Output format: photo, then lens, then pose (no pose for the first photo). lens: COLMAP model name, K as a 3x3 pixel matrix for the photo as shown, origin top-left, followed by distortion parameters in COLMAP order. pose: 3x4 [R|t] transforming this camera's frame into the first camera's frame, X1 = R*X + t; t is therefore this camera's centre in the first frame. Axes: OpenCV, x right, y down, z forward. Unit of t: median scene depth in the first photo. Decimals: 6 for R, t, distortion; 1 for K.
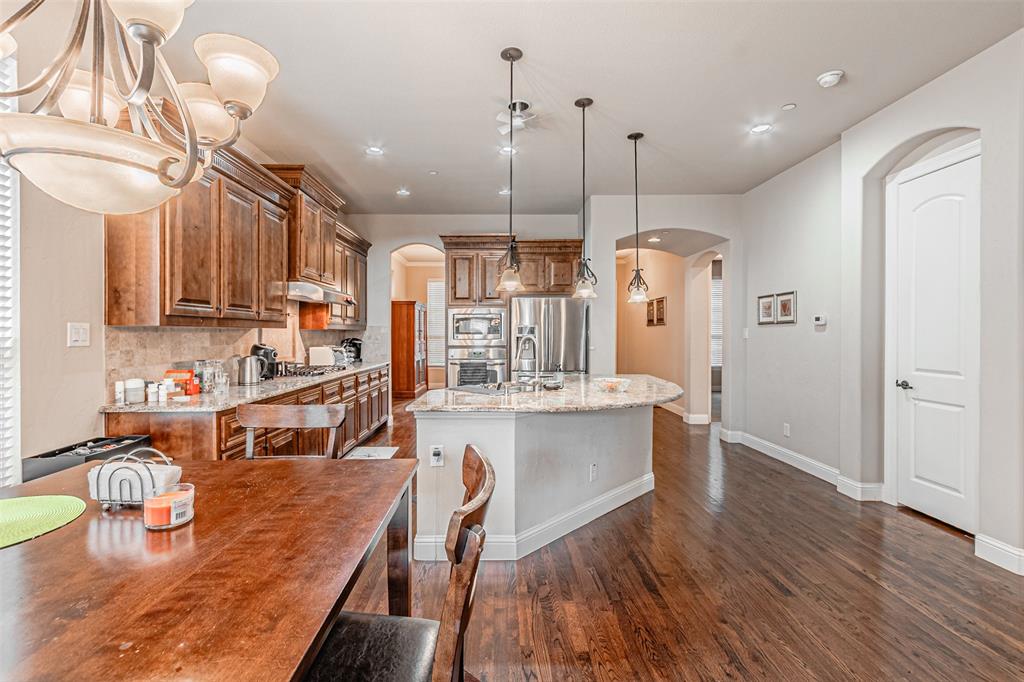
lens RADIAL K [[451.9, 0, 495.5], [0, 451.9, 334.6], [0, 0, 1]] dist [0.008173, -0.001405]
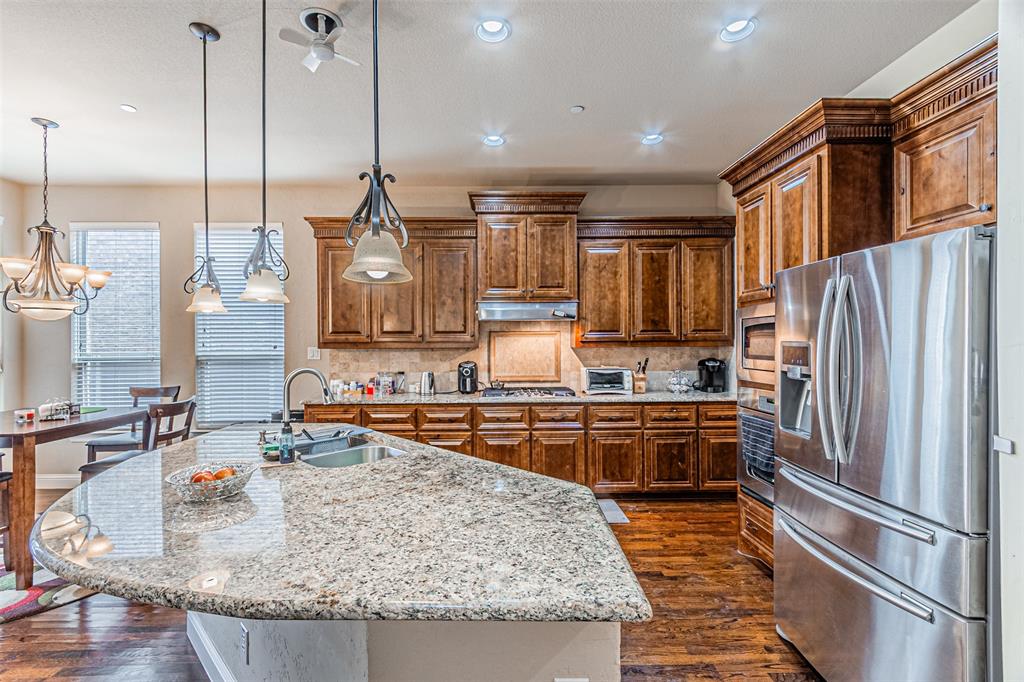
lens RADIAL K [[451.9, 0, 498.0], [0, 451.9, 340.7], [0, 0, 1]] dist [0.008173, -0.001405]
pose [[0.016868, -0.001824, -0.999856, 0.698157], [0.001192, 0.999998, -0.001804, -0.033985], [0.999857, -0.001162, 0.016870, 1.191960]]
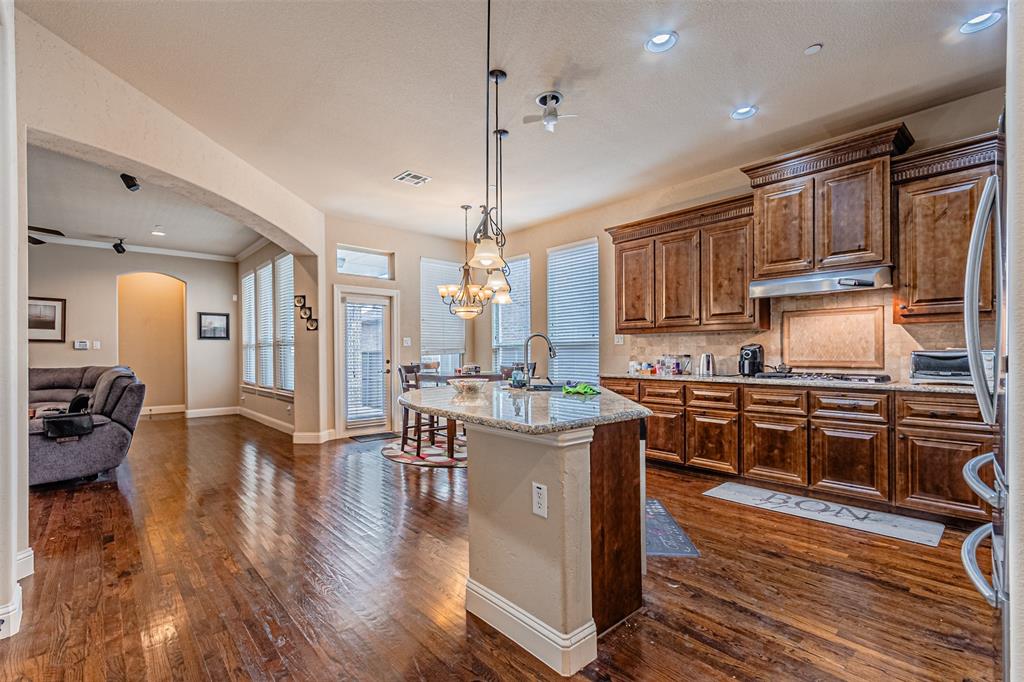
lens RADIAL K [[451.9, 0, 494.0], [0, 451.9, 356.5], [0, 0, 1]] dist [0.008173, -0.001405]
pose [[-0.753671, 0.010758, -0.657164, 0.760778], [0.002146, 0.999901, 0.013908, 0.037823], [0.657248, 0.009072, -0.753619, 1.596672]]
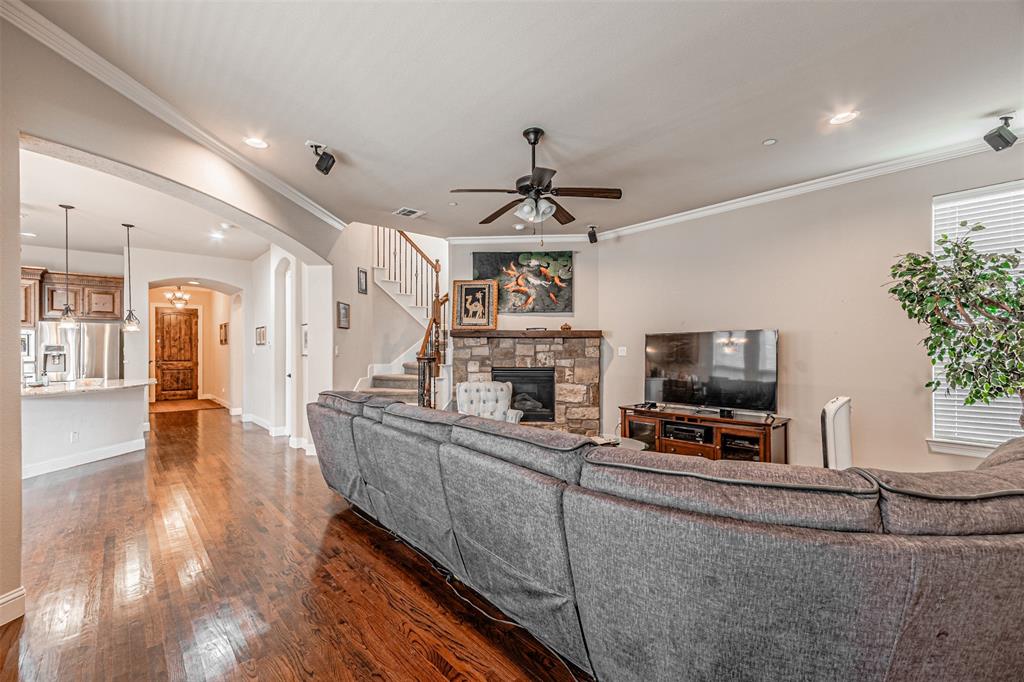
lens RADIAL K [[451.9, 0, 507.9], [0, 451.9, 347.0], [0, 0, 1]] dist [0.008173, -0.001405]
pose [[0.759487, 0.003109, 0.650515, 0.326592], [0.005127, 0.999929, -0.010764, 0.009104], [-0.650502, 0.011511, 0.759418, -1.201619]]
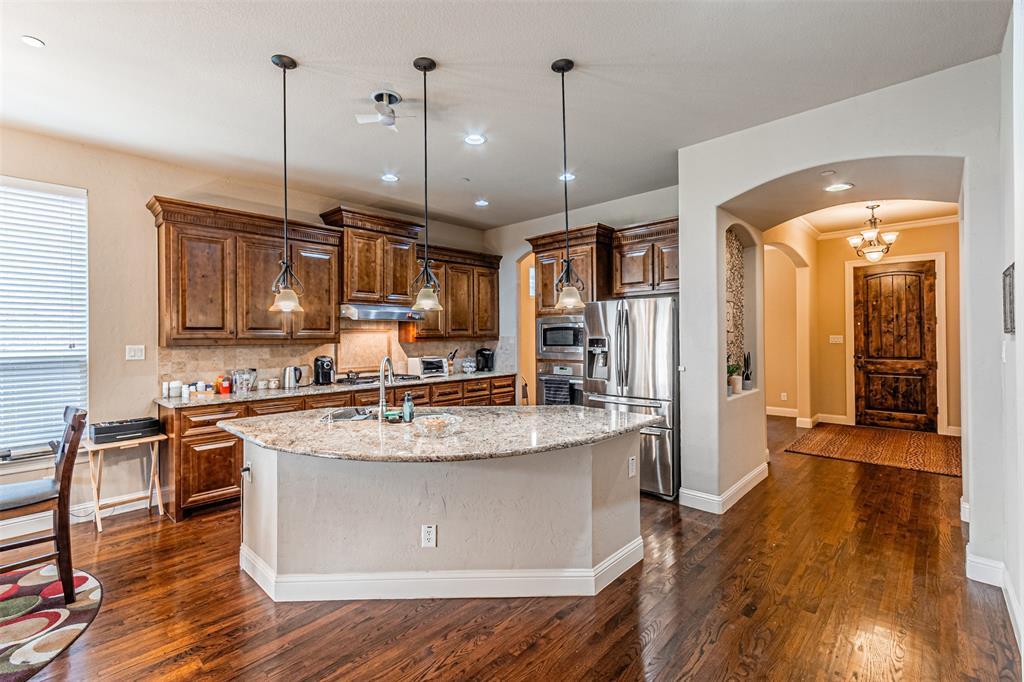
lens RADIAL K [[451.9, 0, 503.6], [0, 451.9, 333.6], [0, 0, 1]] dist [0.008173, -0.001405]
pose [[0.722982, -0.009912, -0.690796, 0.795620], [0.005507, 0.999948, -0.008585, -0.031889], [0.690845, 0.002403, 0.722999, 0.499351]]
